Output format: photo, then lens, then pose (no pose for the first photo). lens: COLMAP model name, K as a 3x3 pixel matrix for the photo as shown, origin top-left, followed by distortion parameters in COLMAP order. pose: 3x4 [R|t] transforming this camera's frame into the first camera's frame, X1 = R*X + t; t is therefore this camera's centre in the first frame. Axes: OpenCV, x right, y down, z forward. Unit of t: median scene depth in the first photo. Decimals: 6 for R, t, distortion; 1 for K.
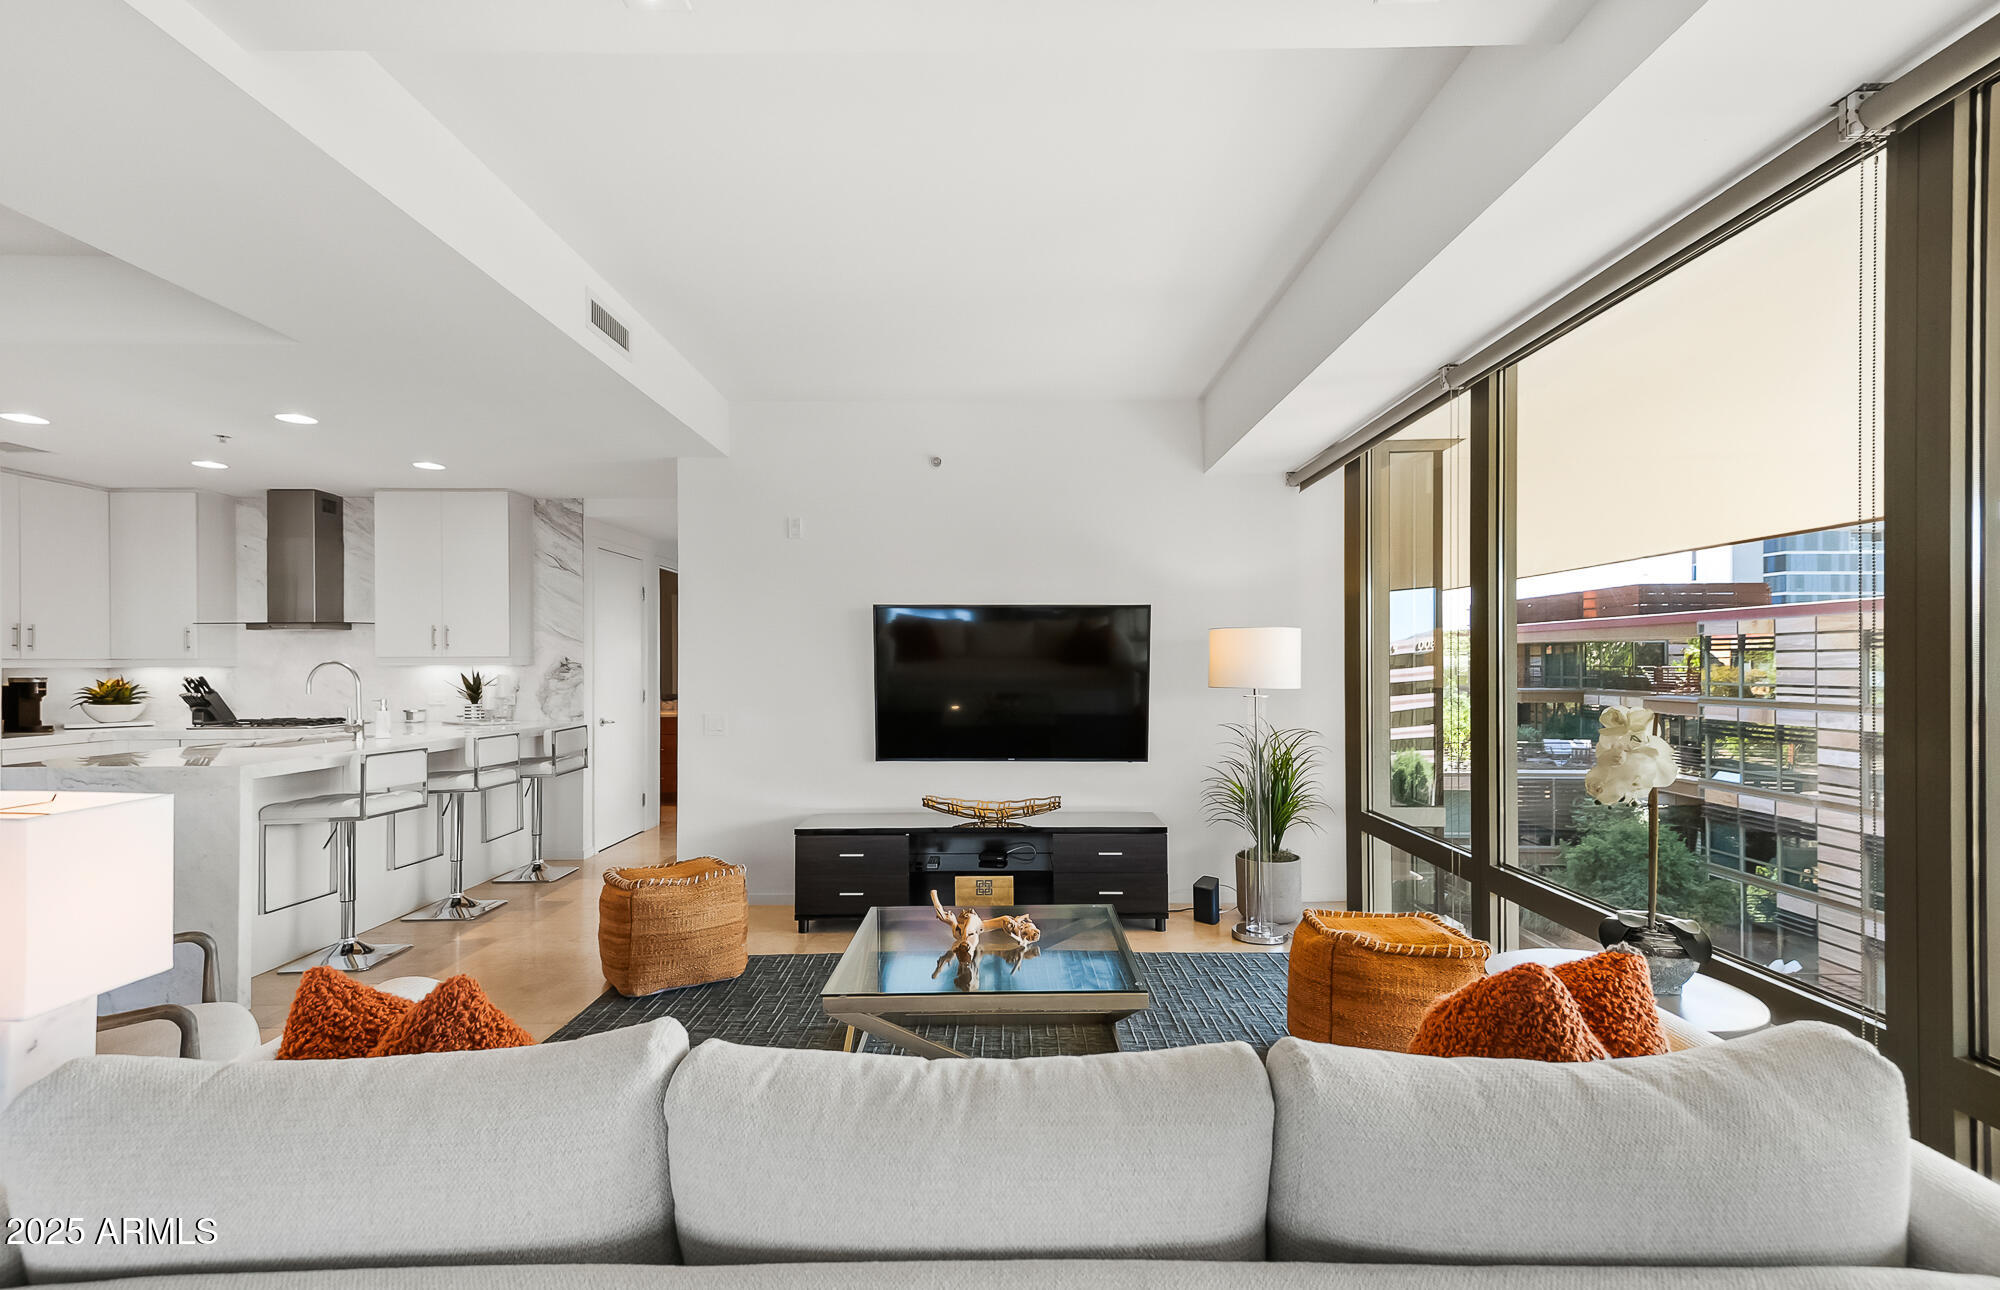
lens RADIAL K [[925.2, 0, 1000.0], [0, 925.2, 645.0], [0, 0, 1]] dist [0.060215, -0.026591]
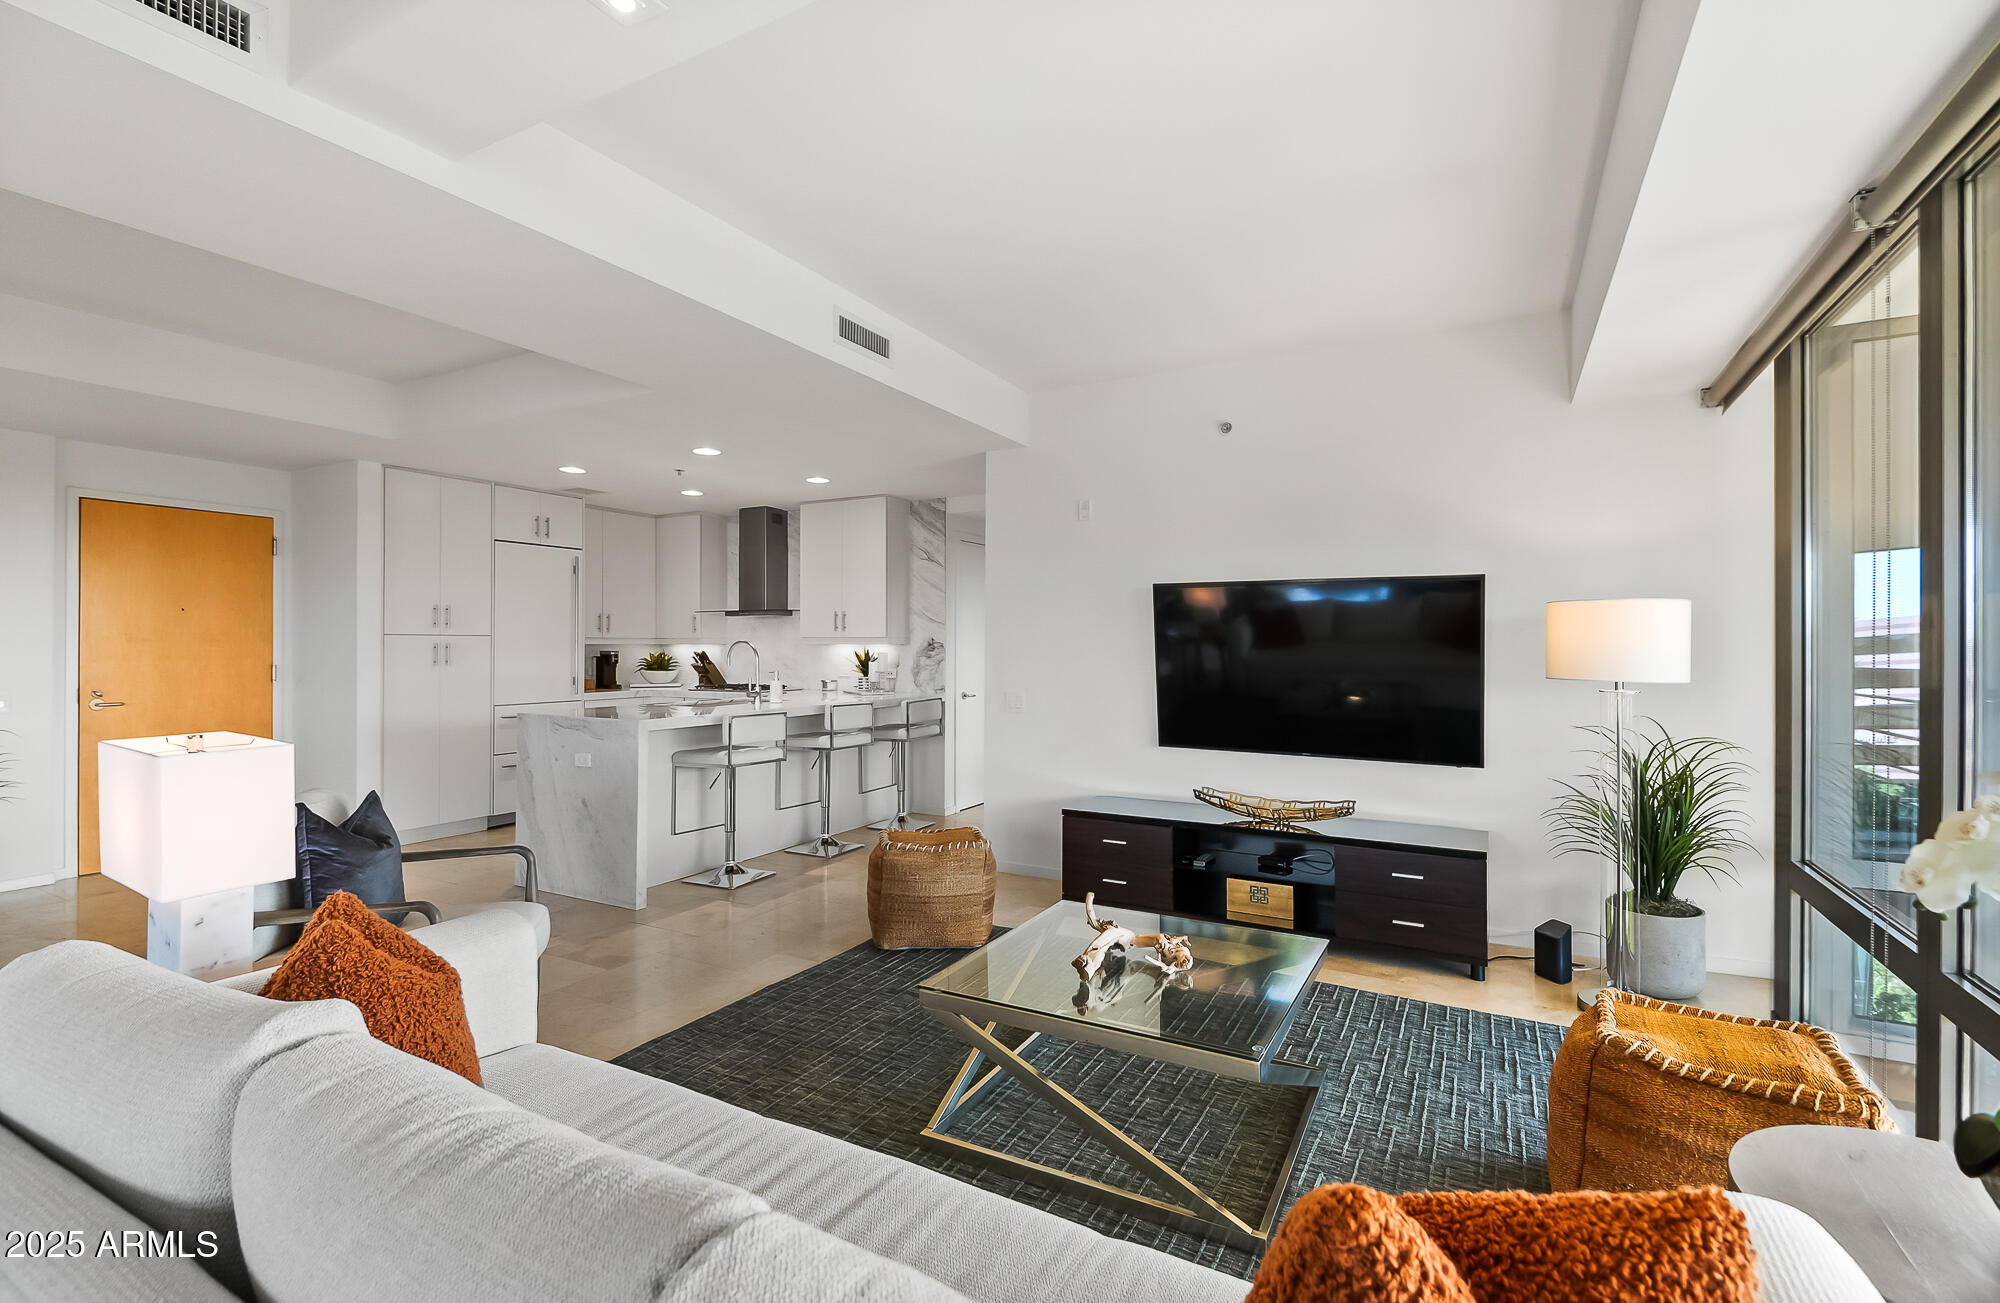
lens RADIAL K [[888.2, 0, 1001.3], [0, 888.2, 632.6], [0, 0, 1]] dist [0.037502, -0.026063]
pose [[0.879928, -0.000431, -0.475107, 0.168616], [0.003751, 0.999975, 0.006040, 0.000694], [0.475093, -0.007097, 0.879907, 0.116029]]
